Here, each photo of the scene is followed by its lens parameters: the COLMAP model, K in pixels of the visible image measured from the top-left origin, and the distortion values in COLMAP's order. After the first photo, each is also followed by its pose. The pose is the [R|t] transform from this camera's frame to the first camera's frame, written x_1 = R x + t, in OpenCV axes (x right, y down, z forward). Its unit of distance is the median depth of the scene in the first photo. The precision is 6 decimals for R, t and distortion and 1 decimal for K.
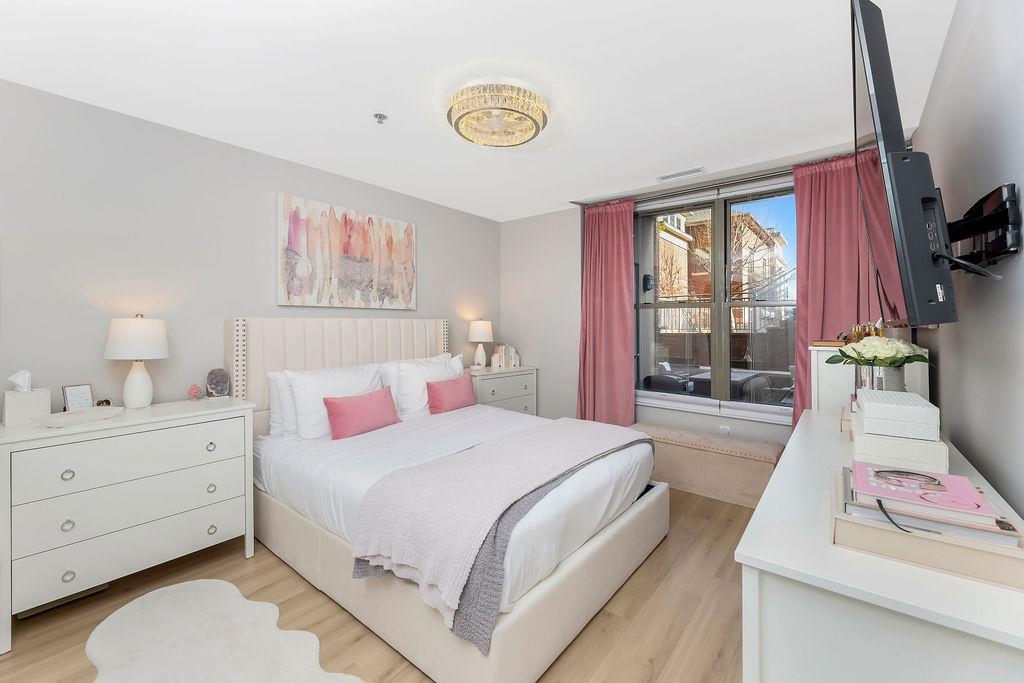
lens RADIAL K [[422.6, 0, 515.0], [0, 422.6, 323.2], [0, 0, 1]] dist [-0.000234, -0.000020]
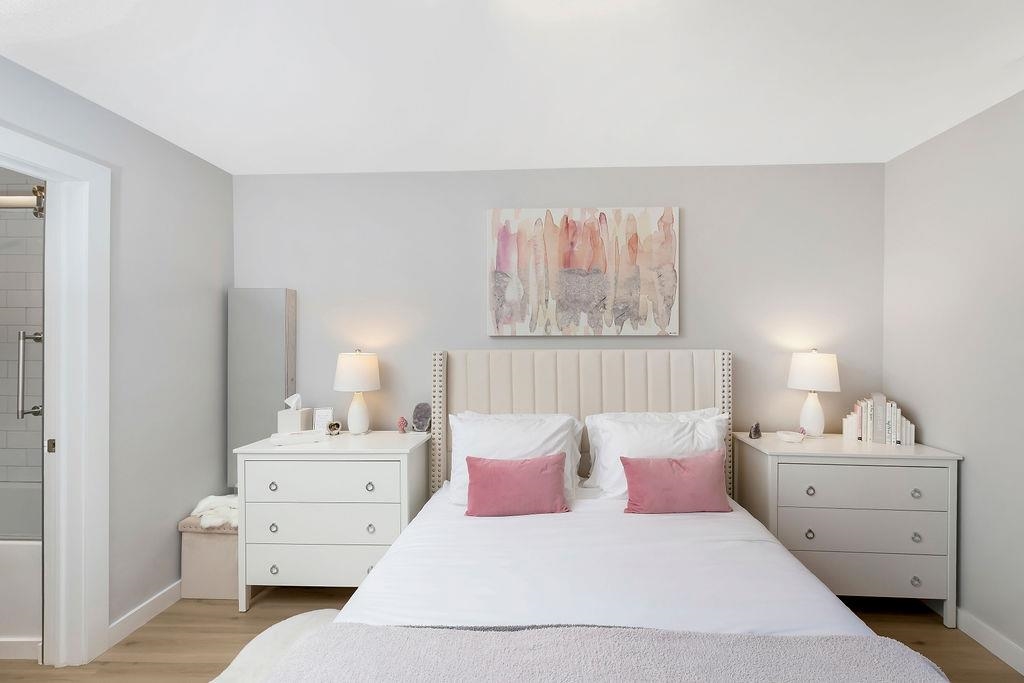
lens RADIAL K [[434.0, 0, 508.7], [0, 434.0, 346.3], [0, 0, 1]] dist [0.000831, -0.000104]
pose [[0.595831, 0.006203, -0.803086, 0.172789], [0.005610, 0.999914, 0.011886, -0.027079], [0.803090, -0.011587, 0.595745, 0.416531]]
